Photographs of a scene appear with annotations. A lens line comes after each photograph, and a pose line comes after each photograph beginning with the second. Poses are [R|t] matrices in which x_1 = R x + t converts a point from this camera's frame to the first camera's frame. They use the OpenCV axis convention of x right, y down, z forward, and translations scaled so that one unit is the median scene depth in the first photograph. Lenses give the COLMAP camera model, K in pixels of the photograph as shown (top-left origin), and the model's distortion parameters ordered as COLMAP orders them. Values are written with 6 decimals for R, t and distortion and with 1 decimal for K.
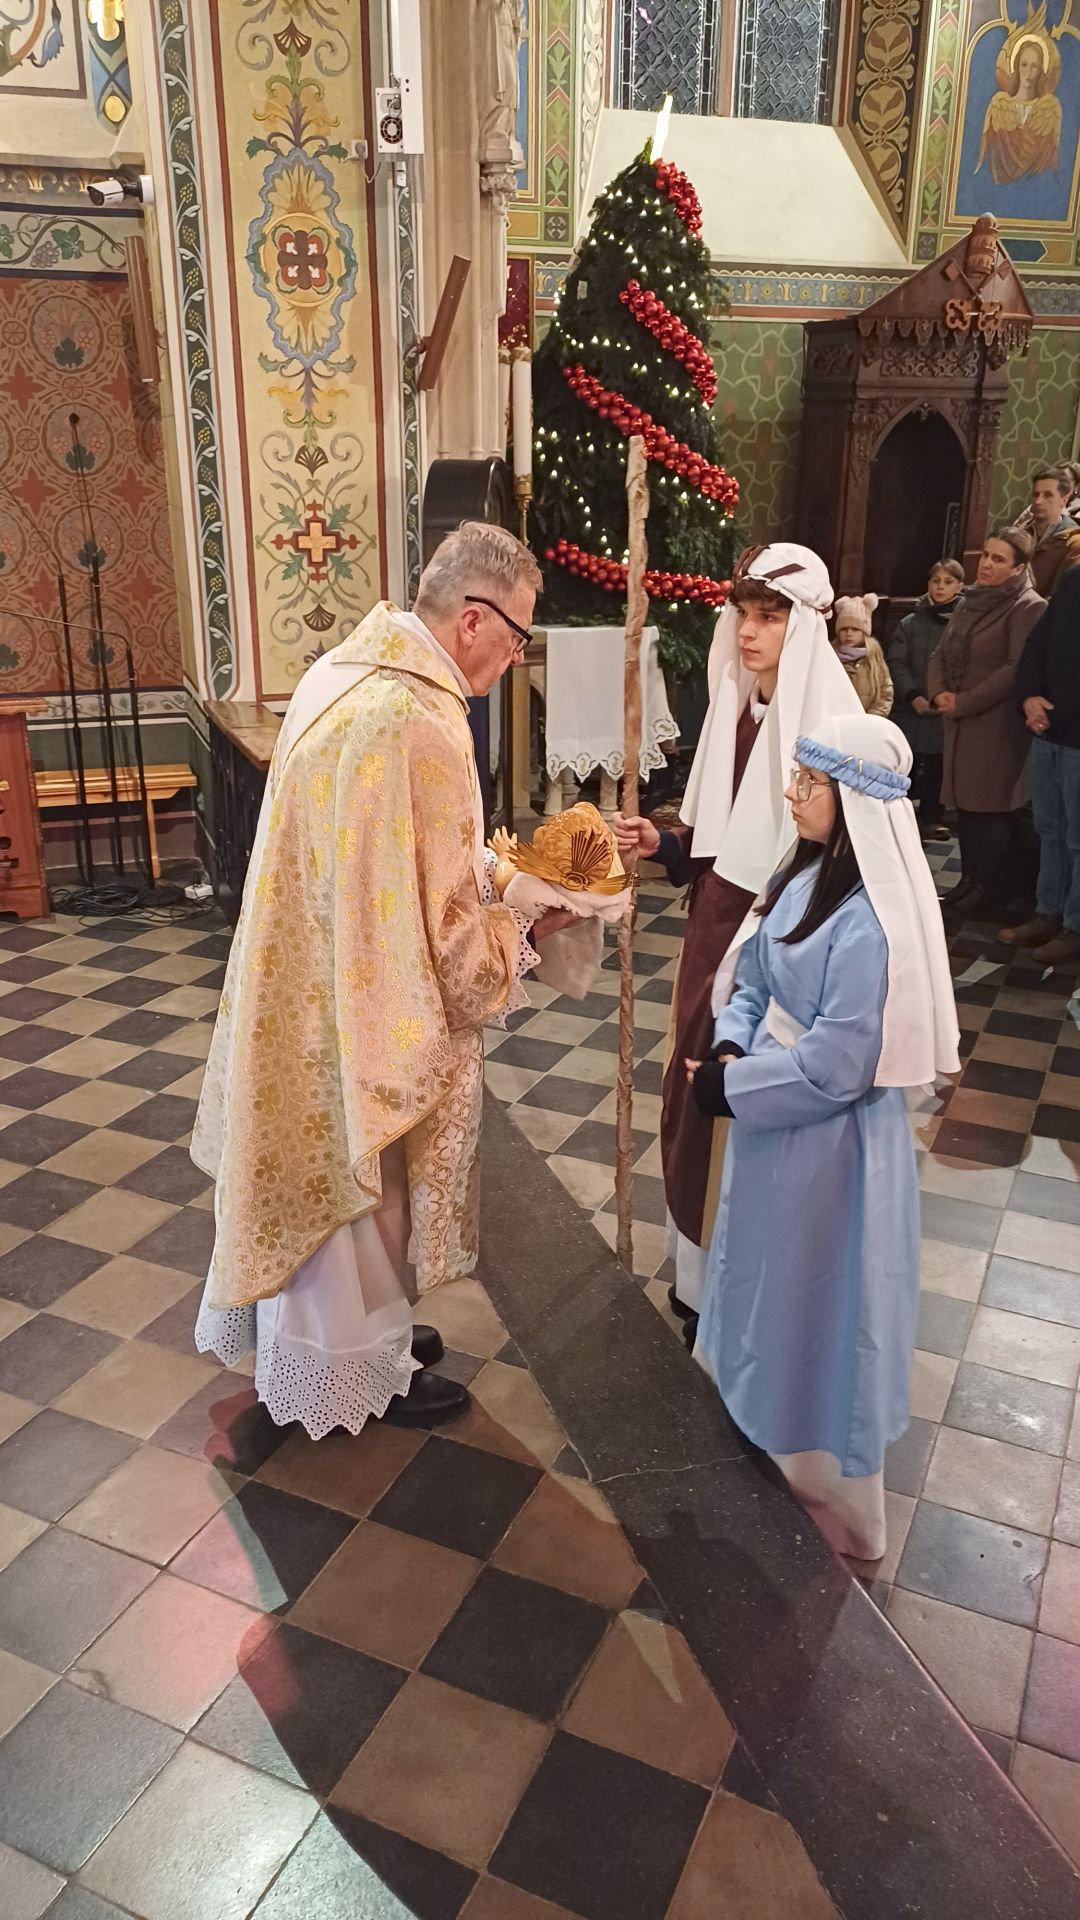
lens RADIAL K [[1430.9, 0, 537.3], [0, 1430.9, 971.5], [0, 0, 1]] dist [0.051666, -0.034483]
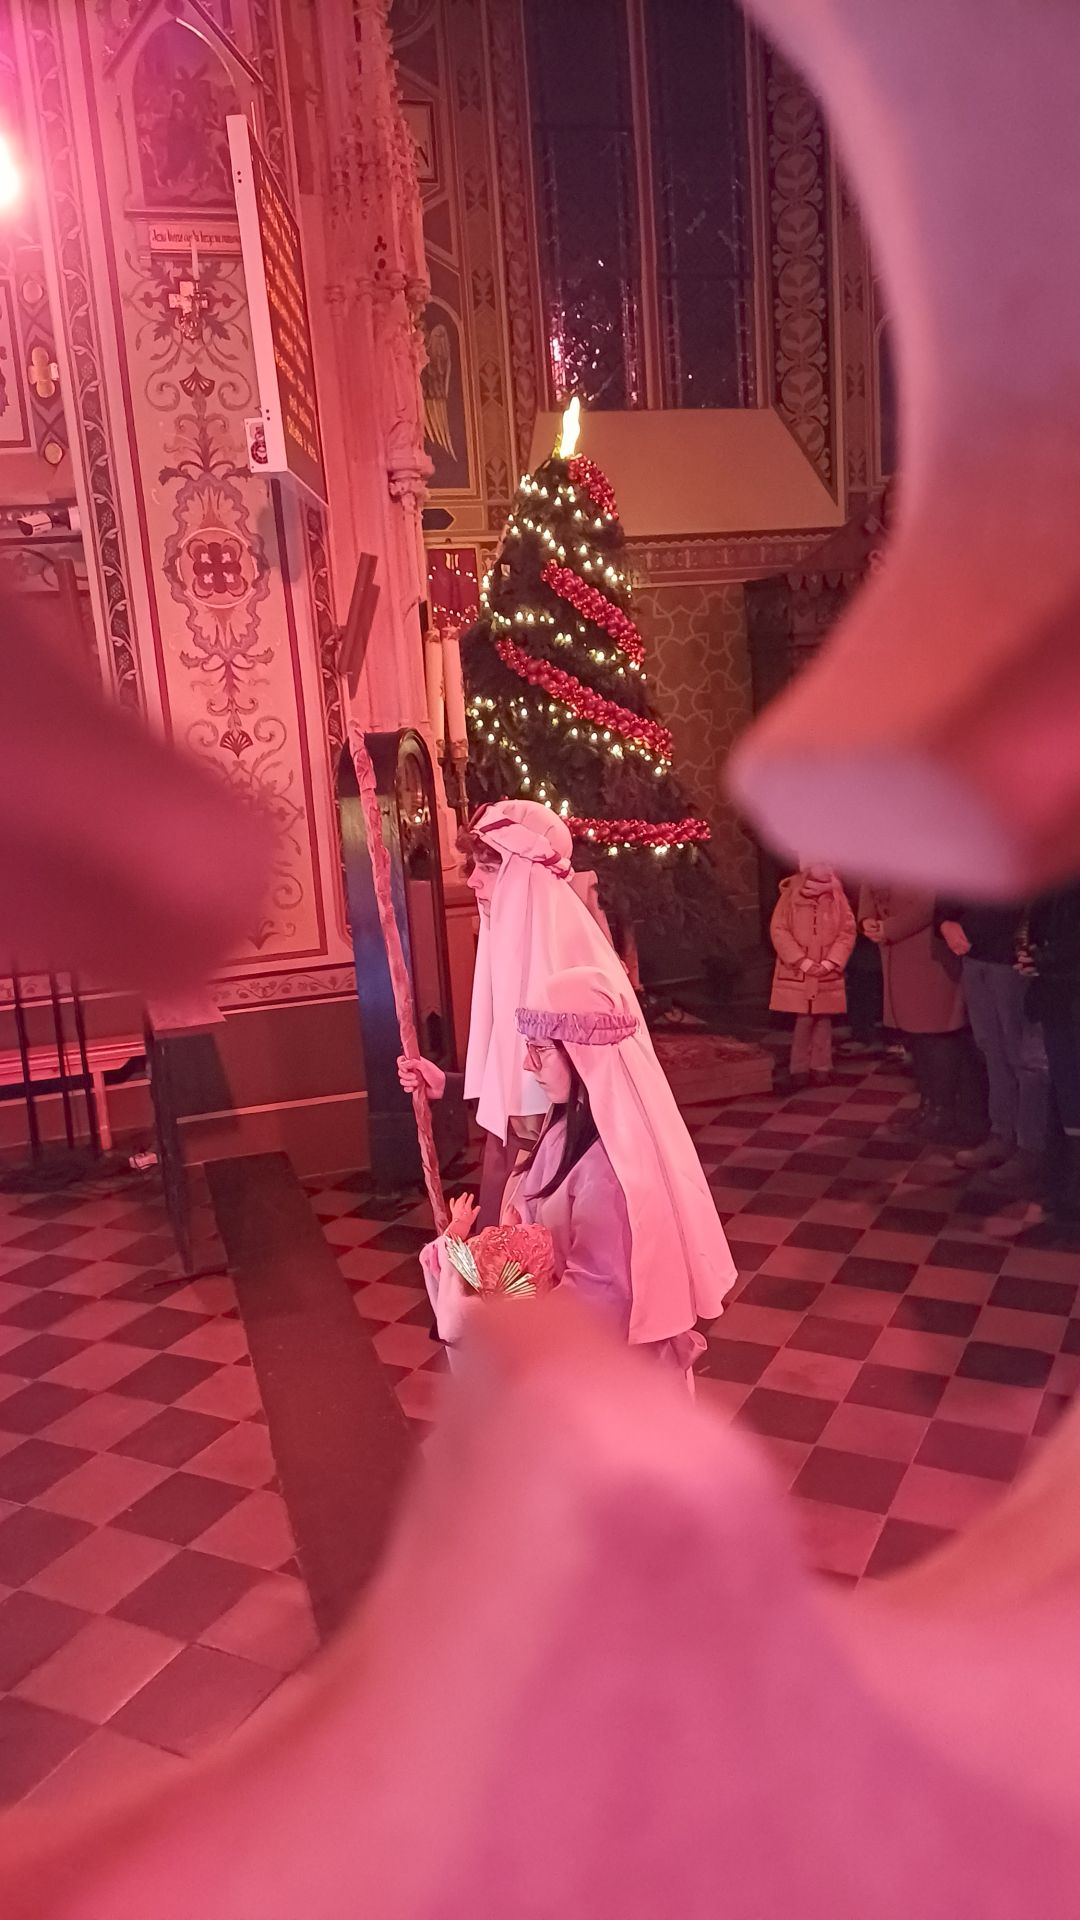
lens RADIAL K [[1419.7, 0, 548.4], [0, 1419.7, 953.6], [0, 0, 1]] dist [0.164849, -0.303225]
pose [[0.996655, -0.065485, -0.048903, 0.098498], [0.055854, 0.982552, -0.177403, -0.003615], [0.059667, 0.174078, 0.982923, 0.006190]]
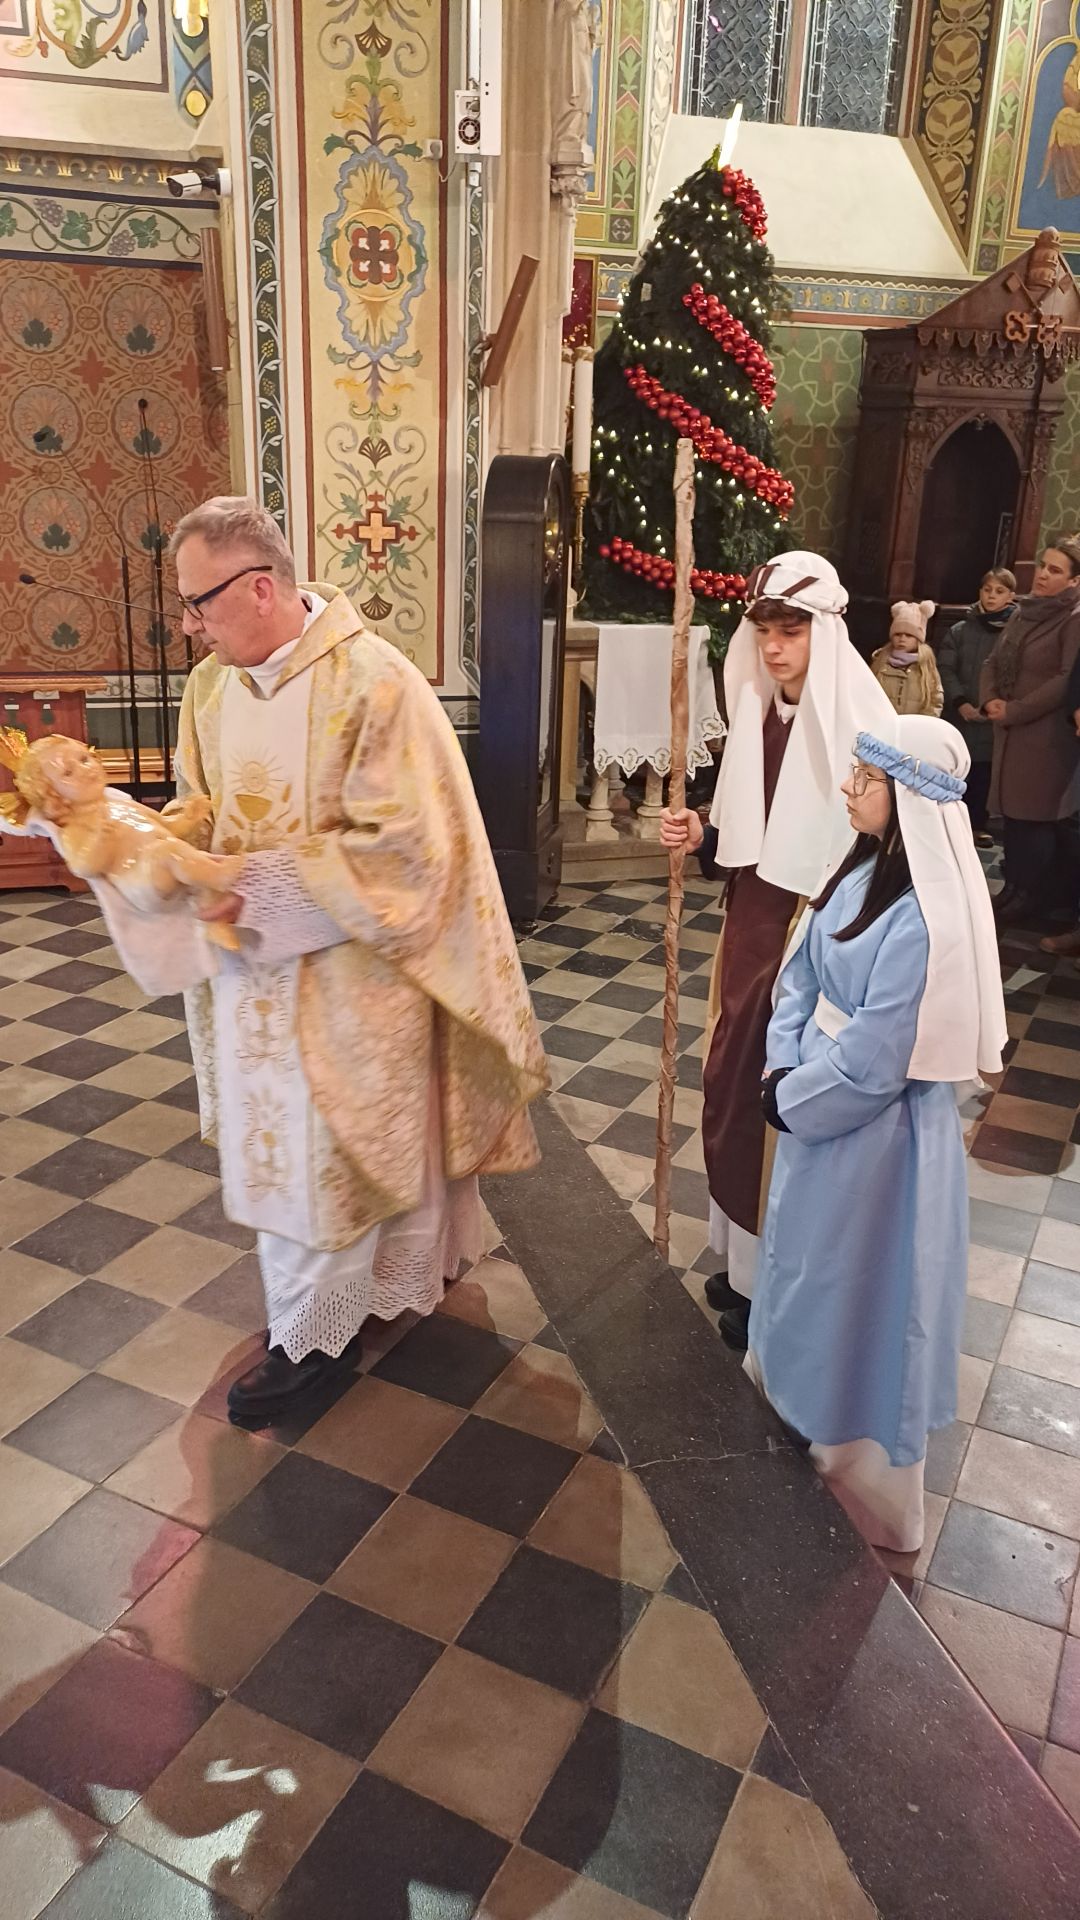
lens RADIAL K [[1430.1, 0, 544.8], [0, 1430.1, 948.9], [0, 0, 1]] dist [0.057837, -0.043276]
pose [[0.999225, 0.035992, -0.015954, -0.007351], [-0.036180, 0.999278, -0.011638, 0.002230], [0.015524, 0.012206, 0.999805, -0.006892]]
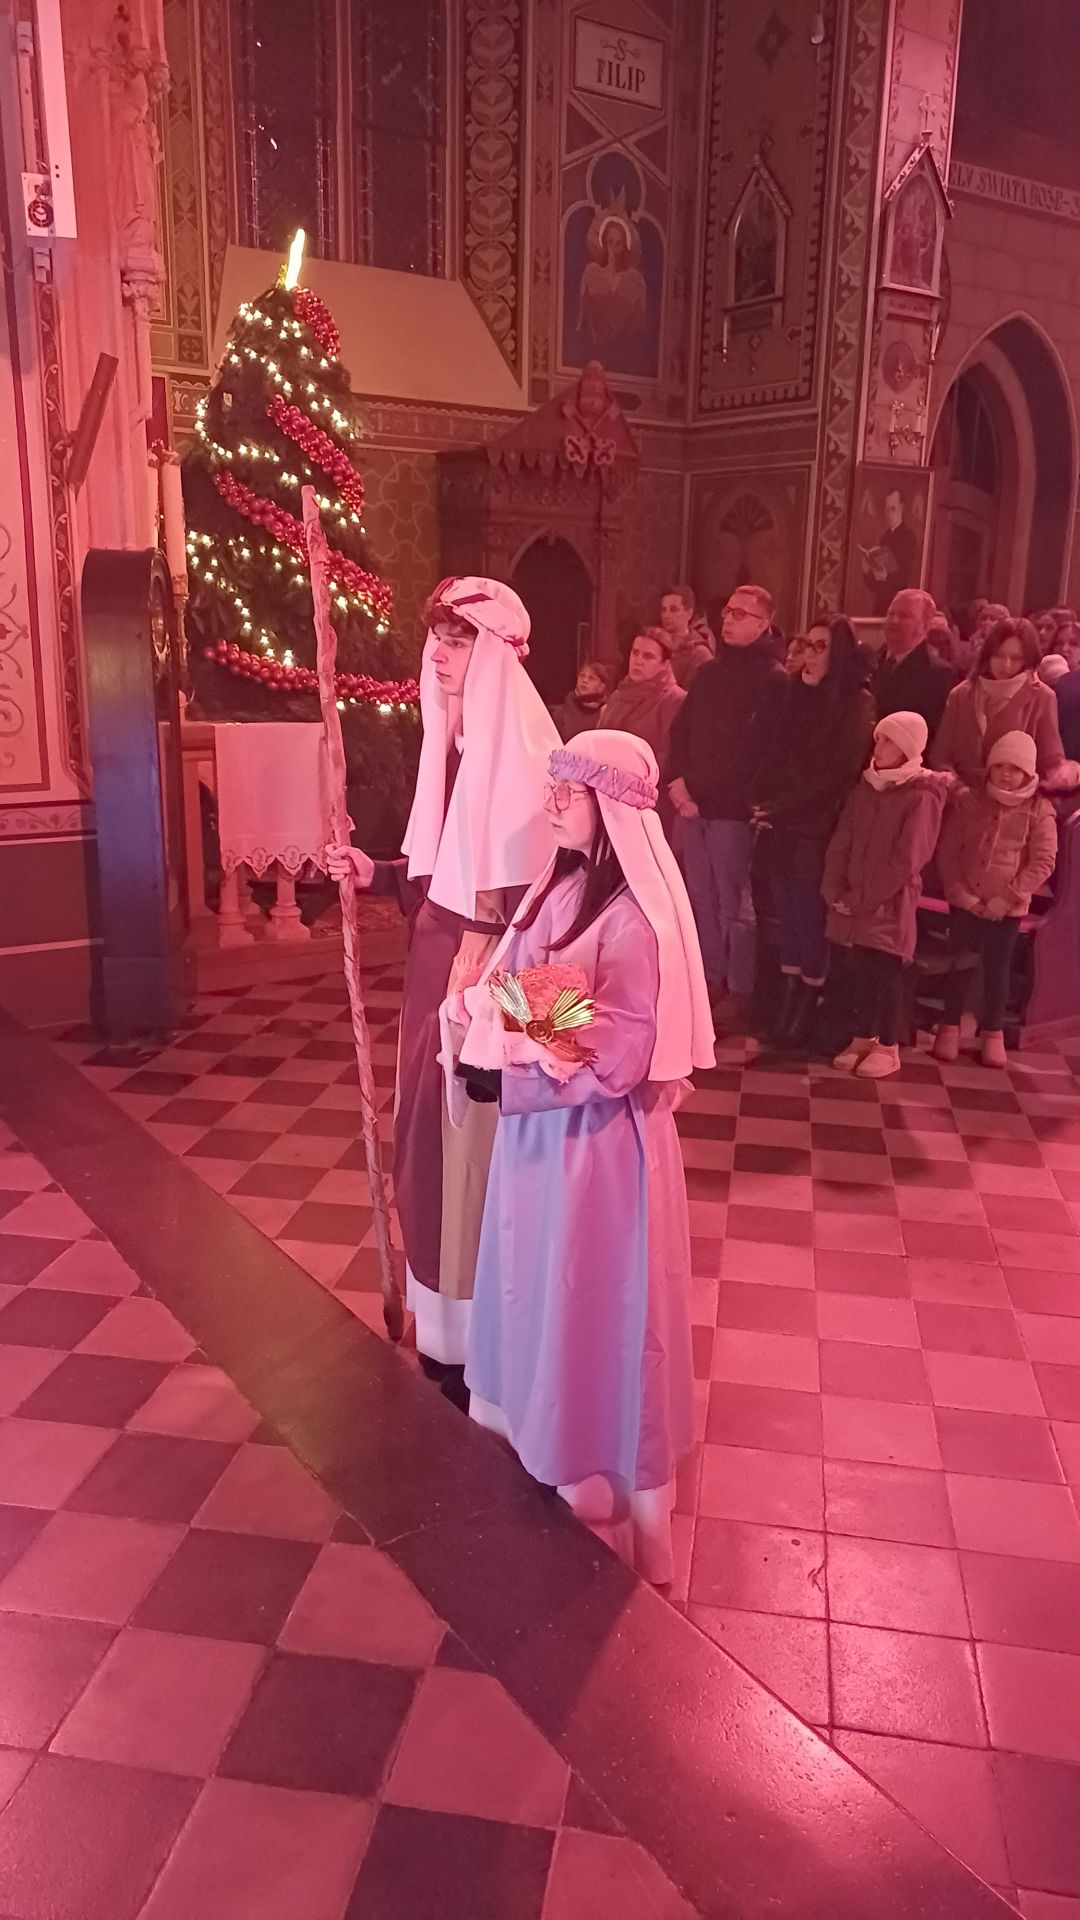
lens RADIAL K [[1418.4, 0, 554.9], [0, 1418.4, 947.5], [0, 0, 1]] dist [0.095249, -0.116922]
pose [[0.964326, -0.051477, 0.259666, -0.029892], [0.079709, 0.991851, -0.099388, 0.030017], [-0.252433, 0.116540, 0.960571, 0.012468]]
